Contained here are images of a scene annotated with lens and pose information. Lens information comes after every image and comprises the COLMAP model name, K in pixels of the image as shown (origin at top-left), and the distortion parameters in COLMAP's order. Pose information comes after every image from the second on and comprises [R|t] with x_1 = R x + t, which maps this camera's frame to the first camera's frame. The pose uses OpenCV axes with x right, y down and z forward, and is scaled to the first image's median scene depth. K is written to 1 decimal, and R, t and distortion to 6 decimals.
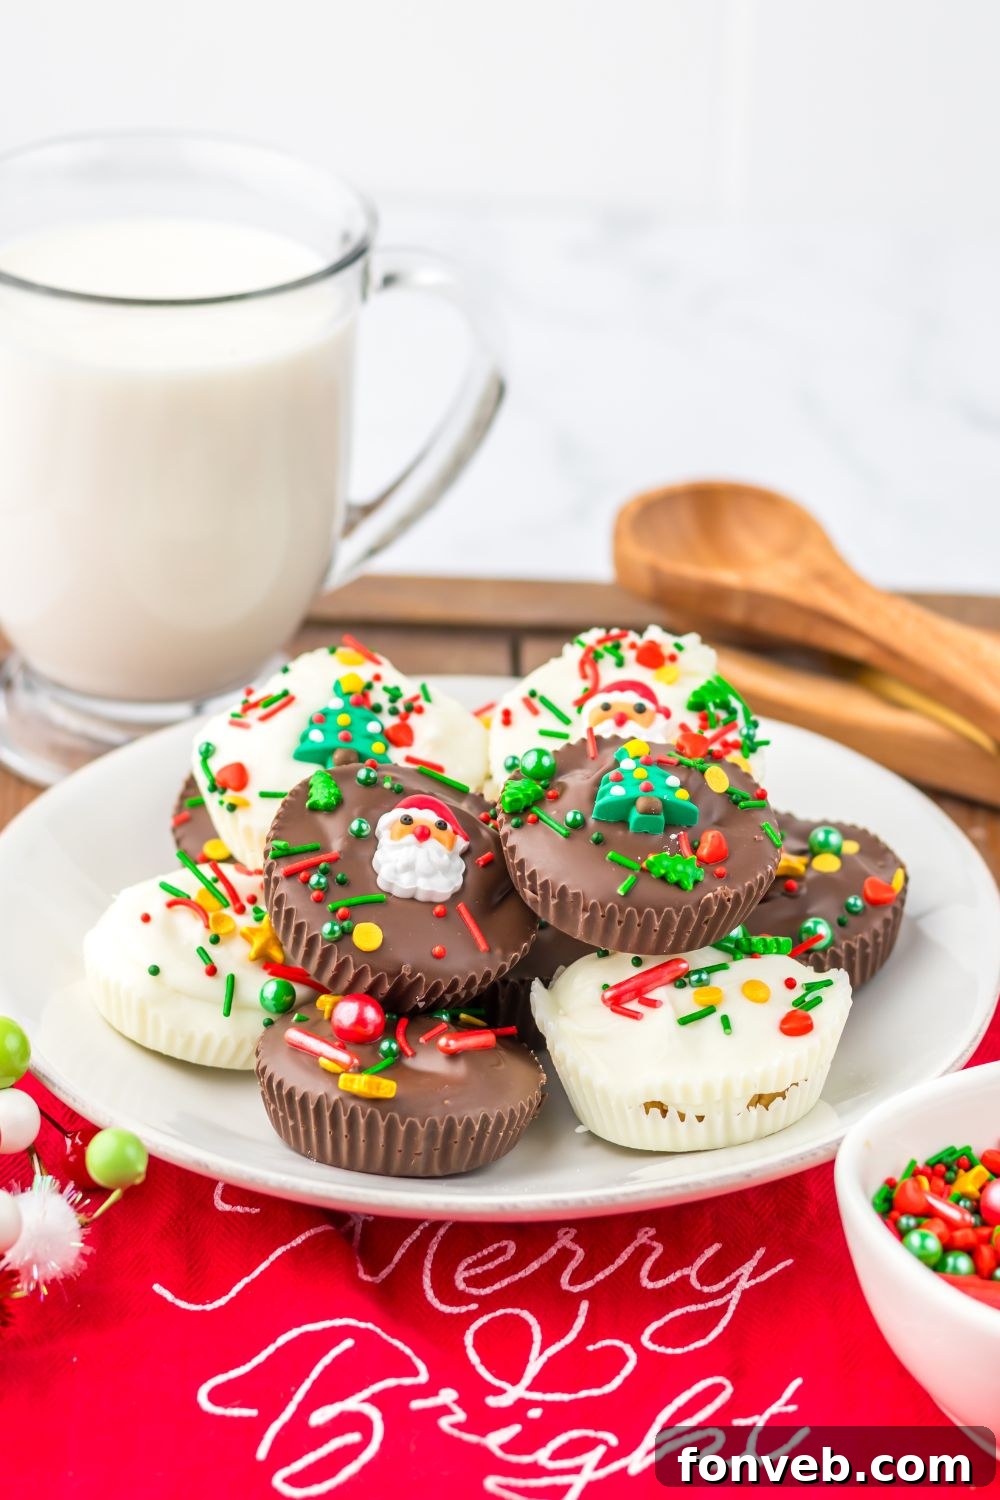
lens RADIAL K [[4513.6, 0, 537.1], [0, 4513.6, 661.0], [0, 0, 1]] dist [-0.079256, 0.000000]
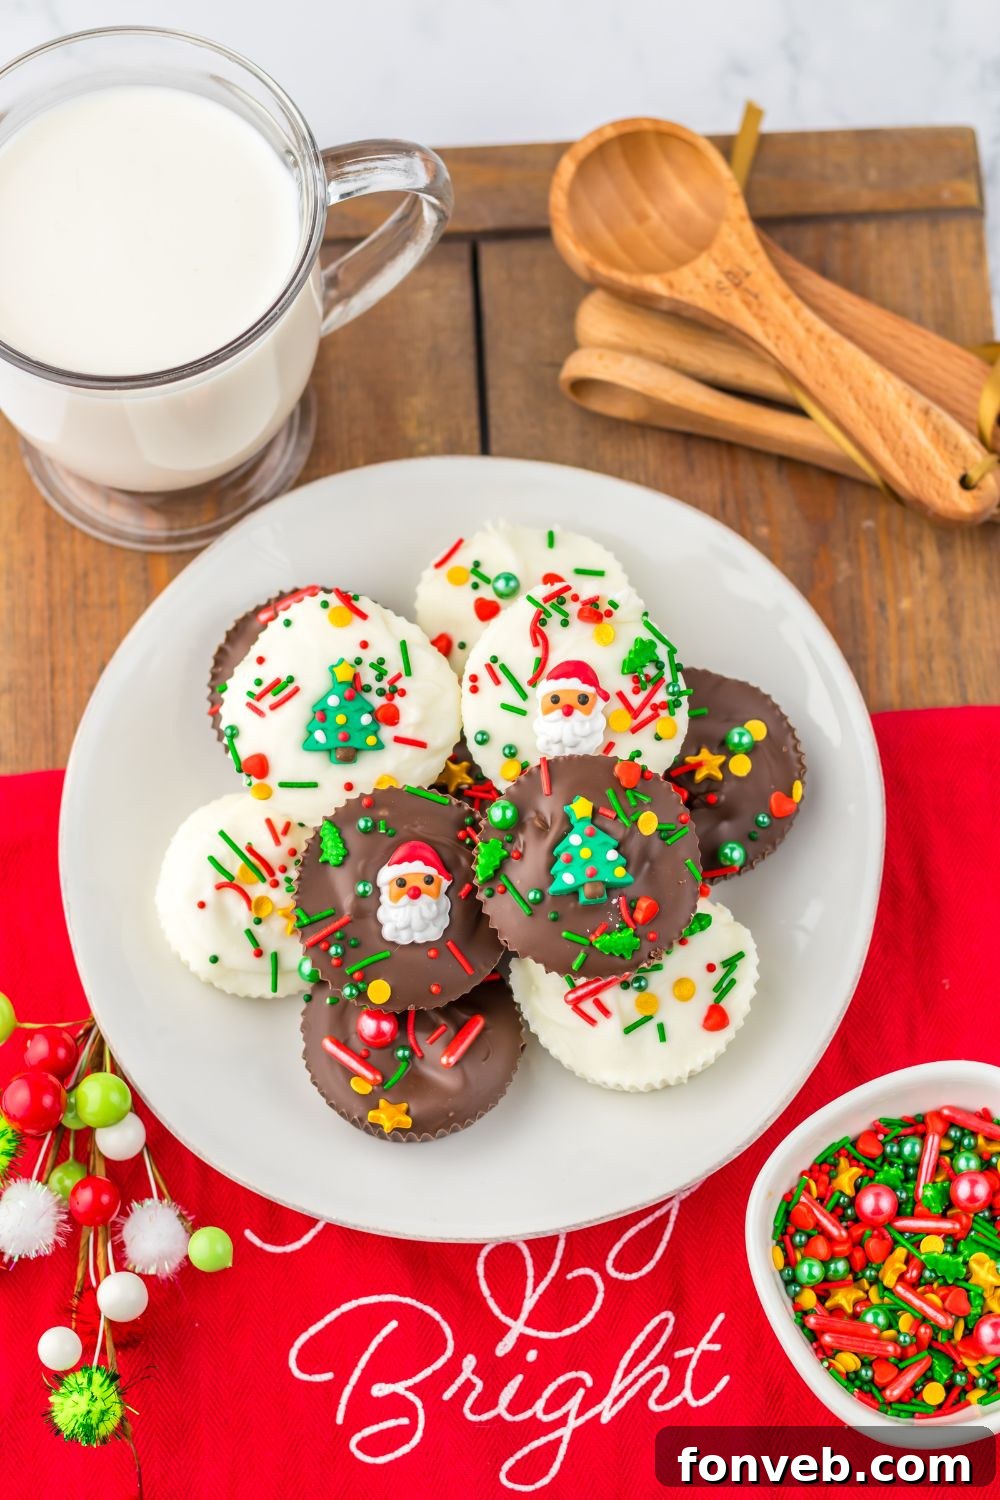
lens RADIAL K [[3844.4, 0, 494.3], [0, 3844.4, 741.8], [0, 0, 1]] dist [-0.127181, 0.000000]
pose [[0.997770, -0.050860, -0.043223, 0.045544], [0.066654, 0.725303, 0.685196, -0.731678], [-0.003499, -0.686549, 0.727075, 0.254957]]
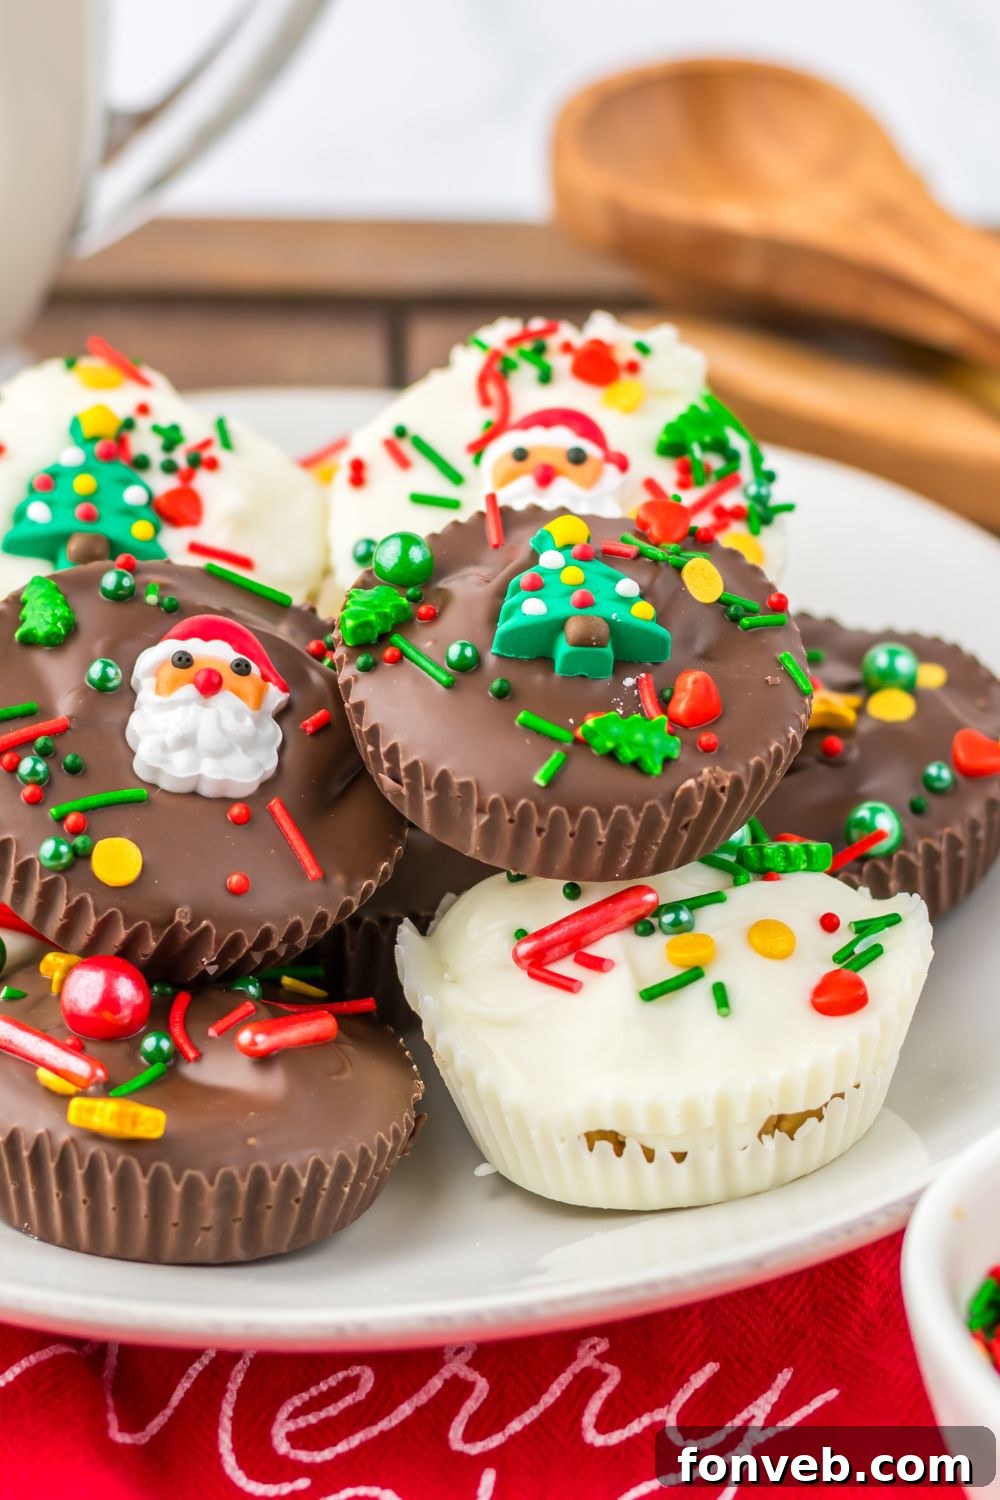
lens RADIAL K [[6094.8, 0, 507.3], [0, 6094.8, 750.7], [0, 0, 1]] dist [-0.119129, 0.000000]
pose [[0.999797, -0.017895, -0.009277, 0.021555], [0.018629, 0.996102, 0.086221, -0.021761], [0.007698, -0.086376, 0.996233, 0.199866]]
